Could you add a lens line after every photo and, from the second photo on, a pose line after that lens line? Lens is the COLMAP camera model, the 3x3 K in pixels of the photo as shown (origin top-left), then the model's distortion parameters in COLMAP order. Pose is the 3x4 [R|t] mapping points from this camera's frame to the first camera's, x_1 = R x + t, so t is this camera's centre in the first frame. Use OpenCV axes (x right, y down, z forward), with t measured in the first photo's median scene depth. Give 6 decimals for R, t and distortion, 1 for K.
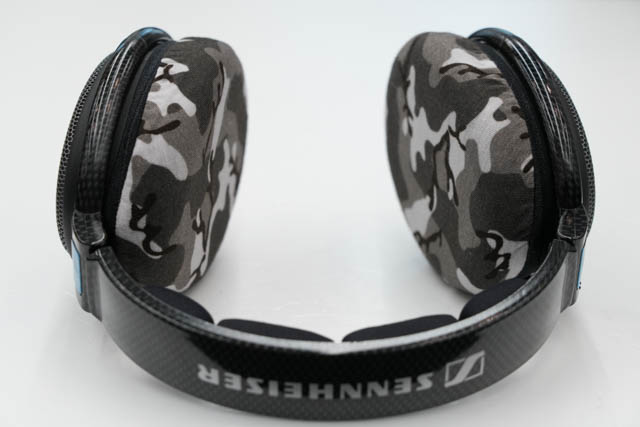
lens RADIAL K [[1927.7, 0, 320.0], [0, 1927.7, 213.5], [0, 0, 1]] dist [-0.343741, 1.843793]
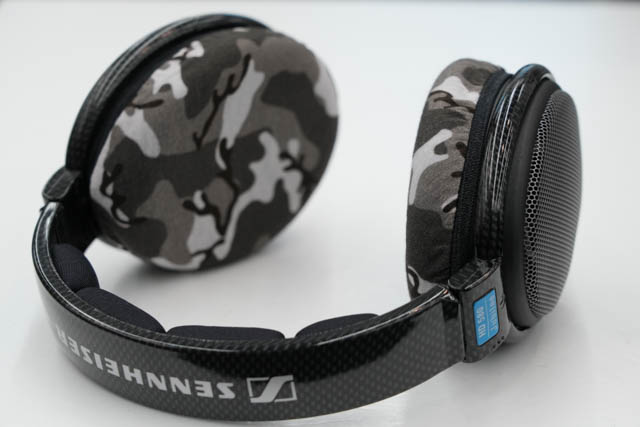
lens RADIAL K [[1927.7, 0, 320.0], [0, 1927.7, 213.5], [0, 0, 1]] dist [-0.343741, 1.843793]
pose [[0.859626, 0.189715, -0.474396, 0.501527], [-0.195815, 0.979940, 0.037061, -0.043483], [0.471911, 0.061036, 0.879531, 0.138127]]
